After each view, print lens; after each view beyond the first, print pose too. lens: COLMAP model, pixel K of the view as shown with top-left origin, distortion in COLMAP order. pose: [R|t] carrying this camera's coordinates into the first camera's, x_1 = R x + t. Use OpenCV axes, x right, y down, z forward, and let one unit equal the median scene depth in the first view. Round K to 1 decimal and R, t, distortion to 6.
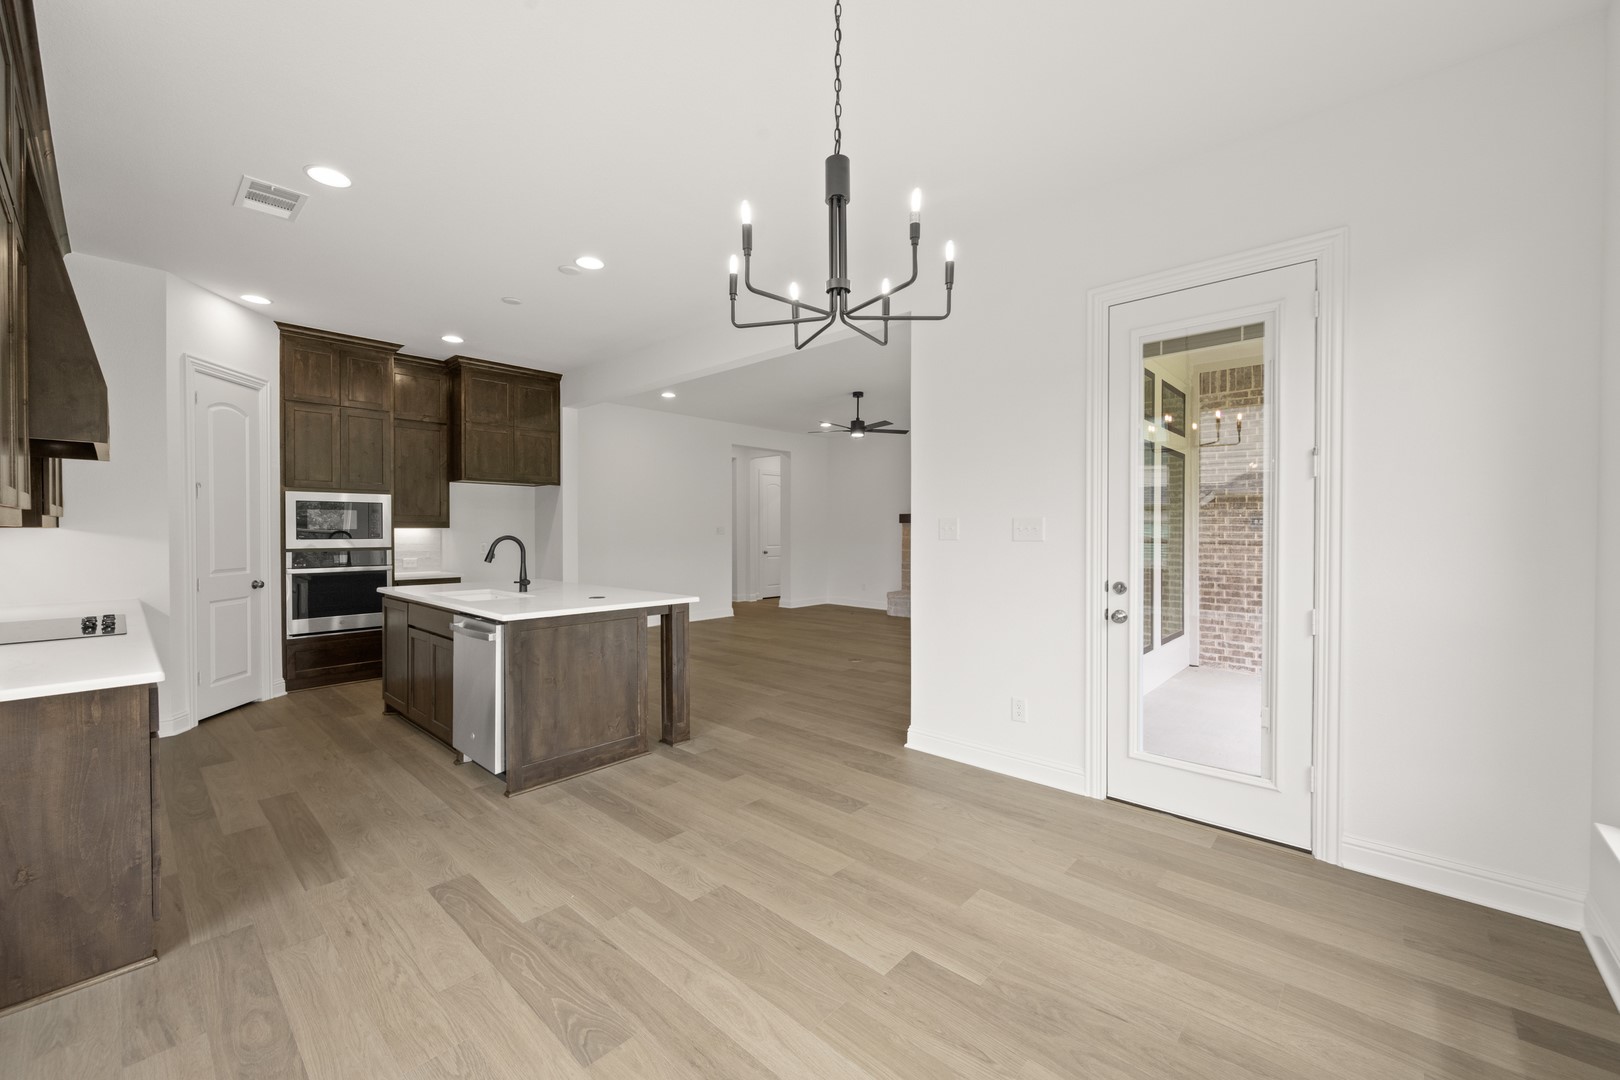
lens RADIAL K [[635.8, 0, 813.3], [0, 635.8, 537.1], [0, 0, 1]] dist [-0.001491, -0.000006]
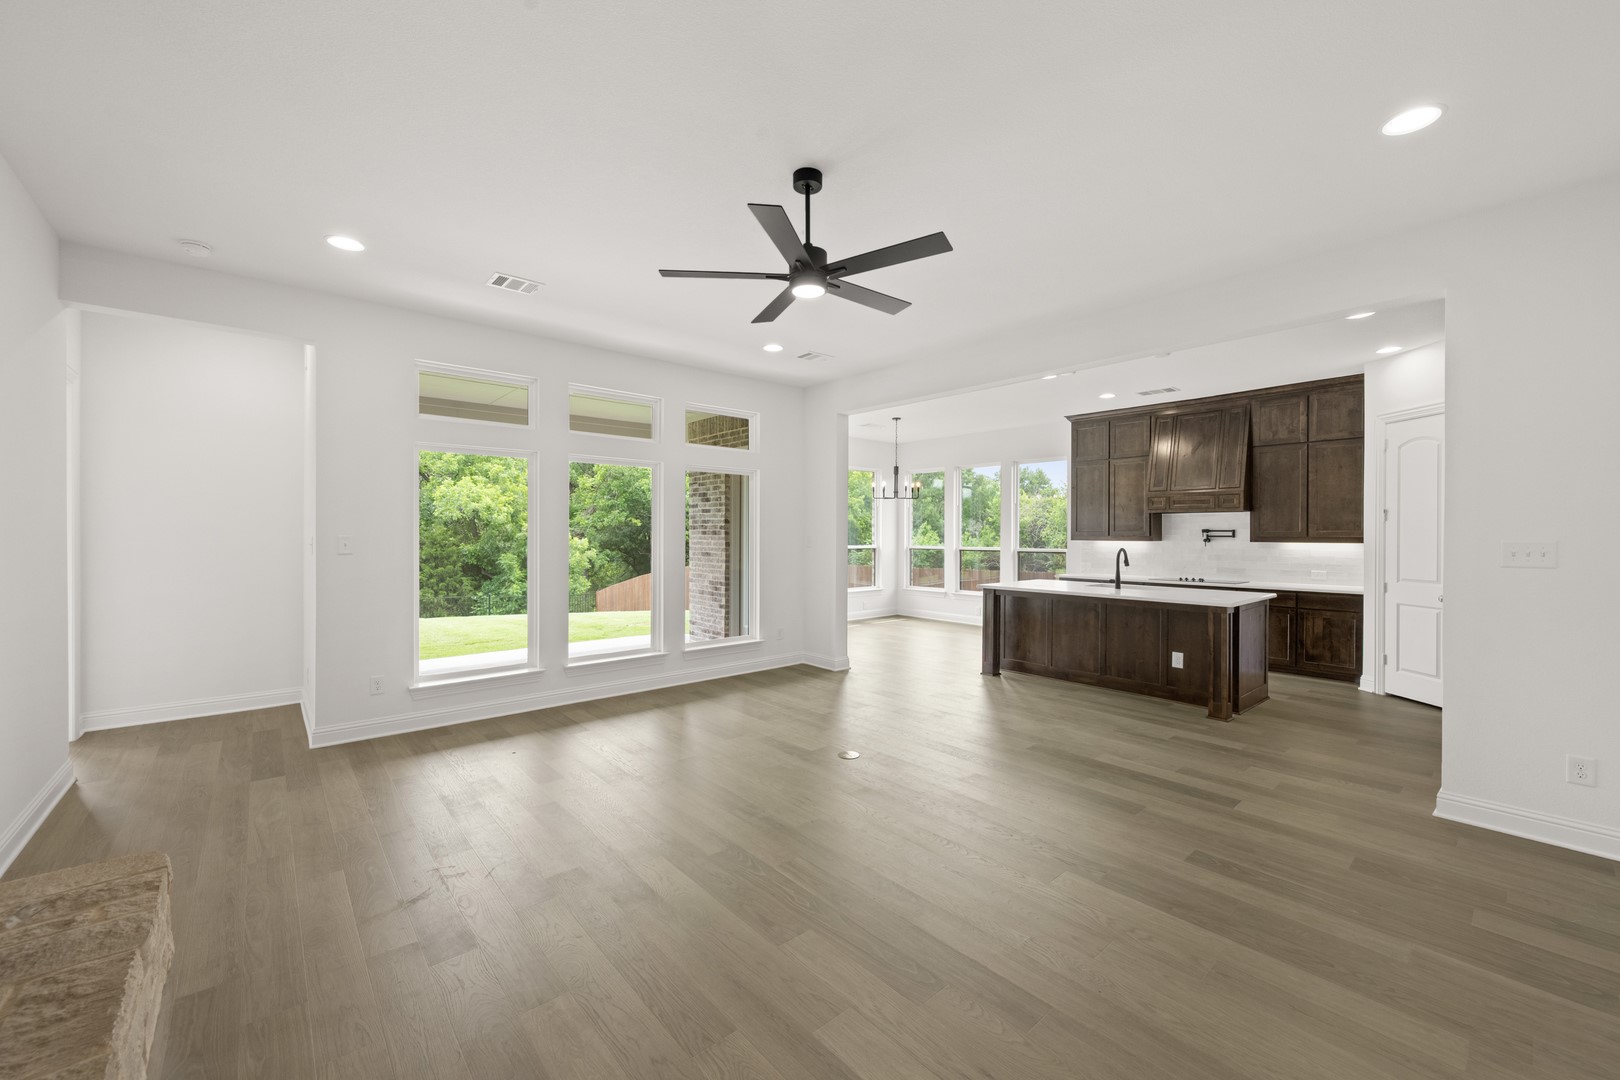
lens RADIAL K [[635.8, 0, 809.9], [0, 635.8, 534.1], [0, 0, 1]] dist [-0.001491, -0.000006]
pose [[-0.992653, -0.004165, 0.120927, 0.035550], [-0.002753, 0.999926, 0.011835, -0.039044], [-0.120968, 0.011415, -0.992591, 2.014215]]
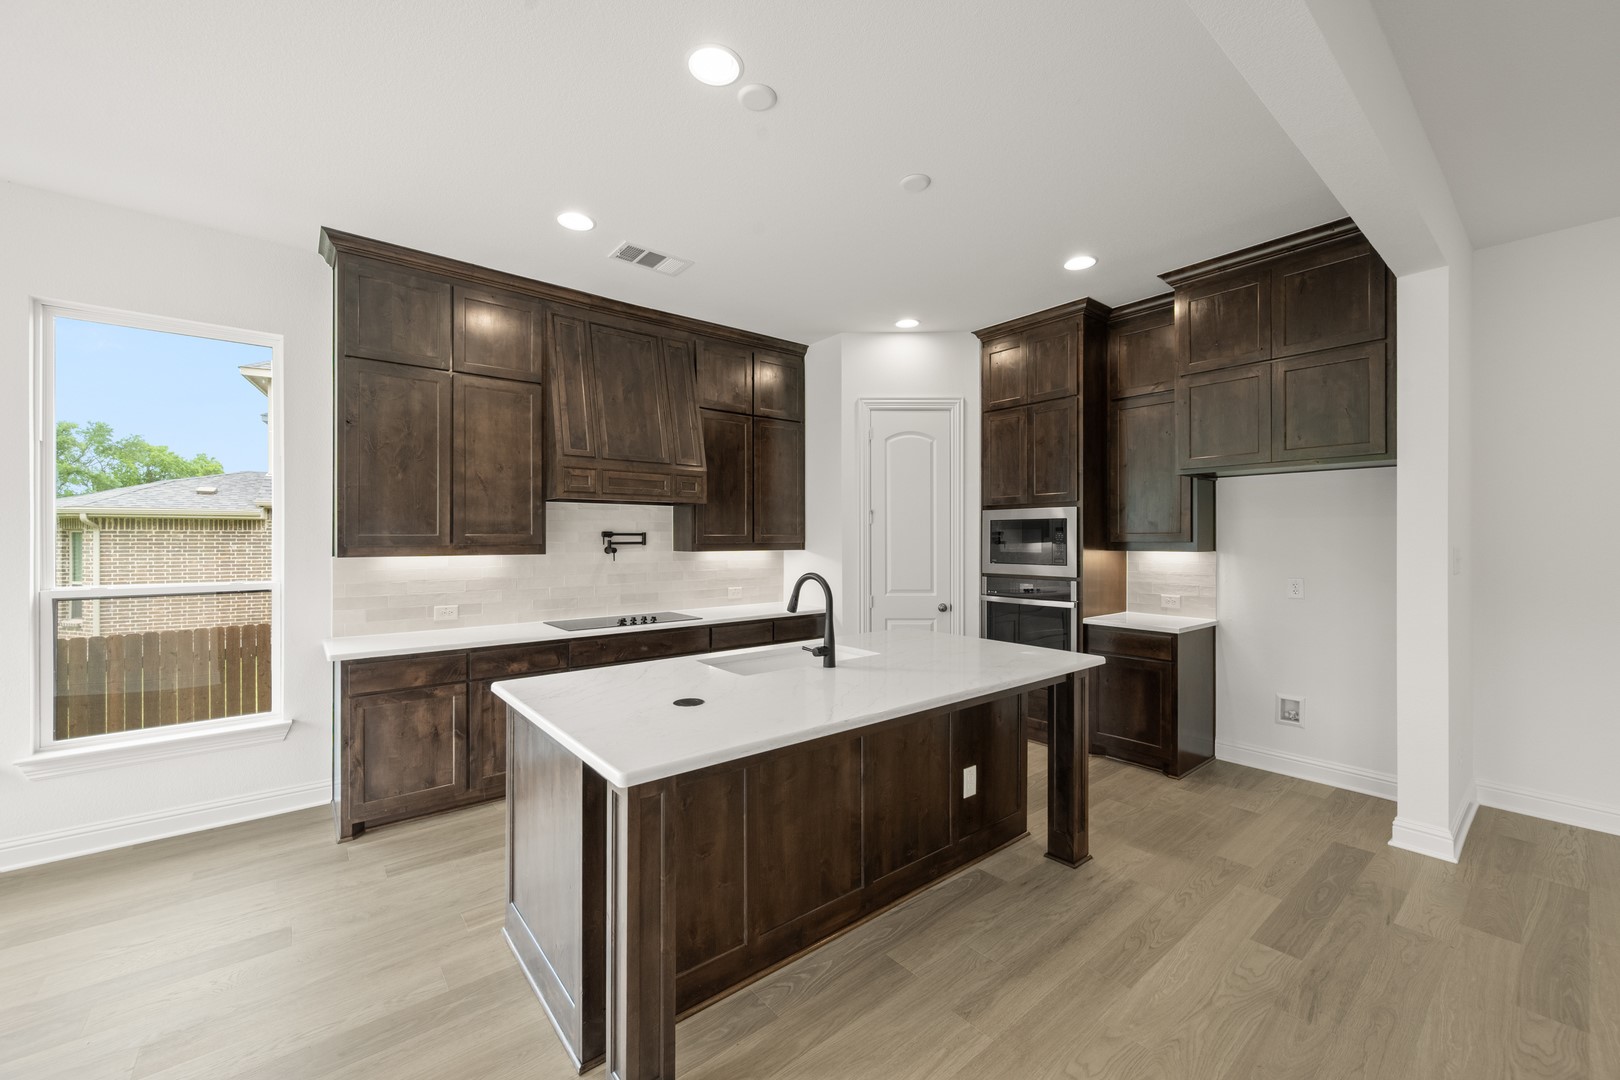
lens RADIAL K [[635.8, 0, 815.7], [0, 635.8, 536.0], [0, 0, 1]] dist [-0.001491, -0.000006]
pose [[-0.142893, -0.003636, -0.989732, 0.119645], [-0.010253, 0.999945, -0.002193, -0.030394], [0.989685, 0.009834, -0.142922, 0.879573]]
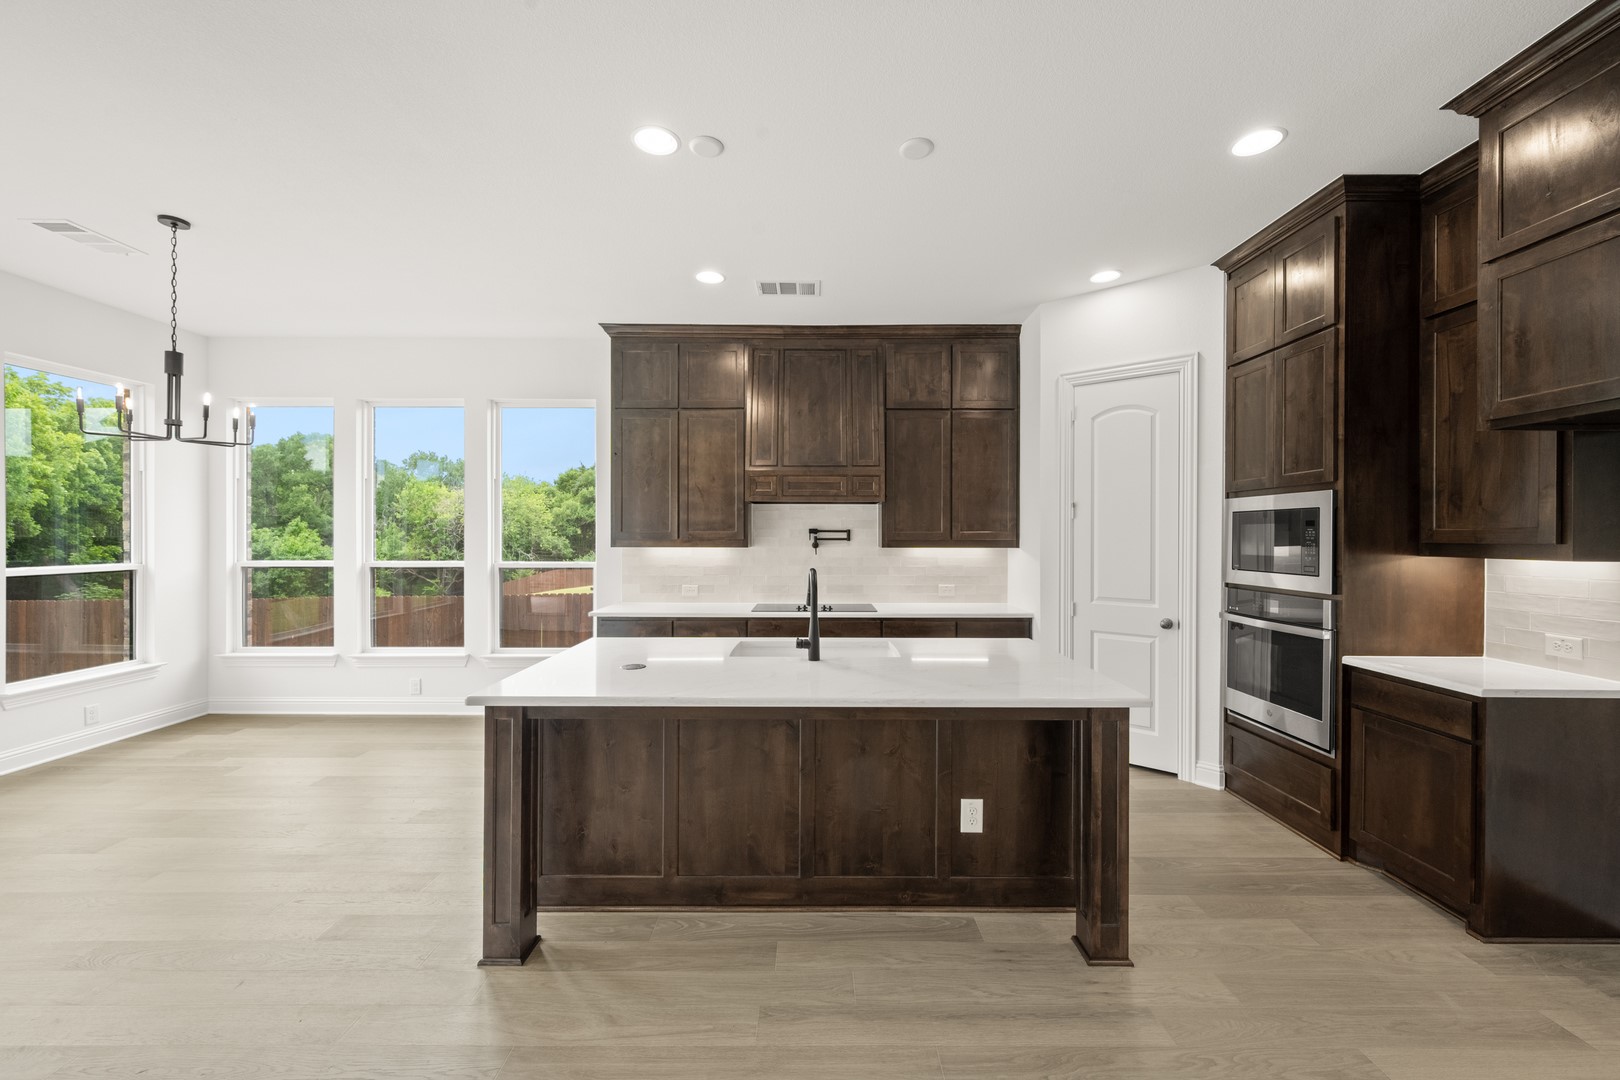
lens RADIAL K [[635.8, 0, 814.2], [0, 635.8, 536.8], [0, 0, 1]] dist [-0.001491, -0.000006]
pose [[-0.739031, 0.000546, -0.673671, -0.030620], [-0.009780, 0.999886, 0.011539, -0.034316], [0.673600, 0.015116, -0.738941, 1.195274]]
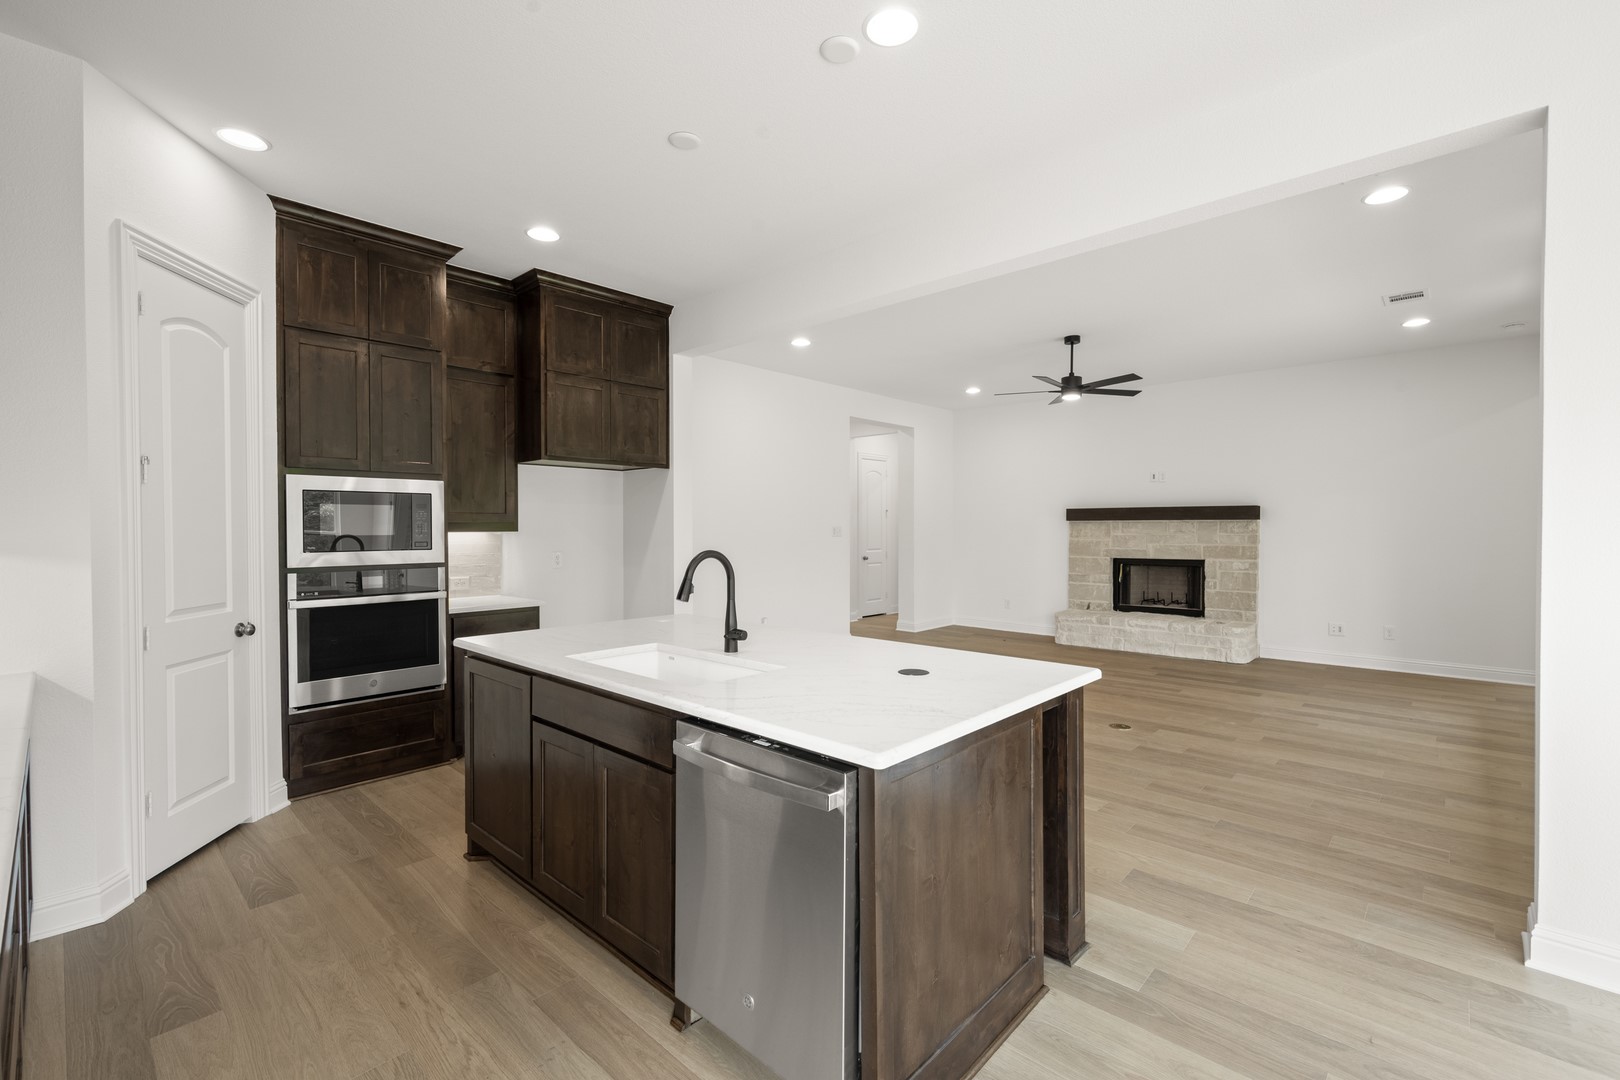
lens RADIAL K [[701.1, 0, 813.7], [0, 701.1, 536.9], [0, 0, 1]] dist [-0.000663, 0.000967]
pose [[0.999964, -0.002515, -0.008117, -0.311764], [0.002542, 0.999991, 0.003286, -0.012619], [0.008109, -0.003307, 0.999962, 0.321889]]
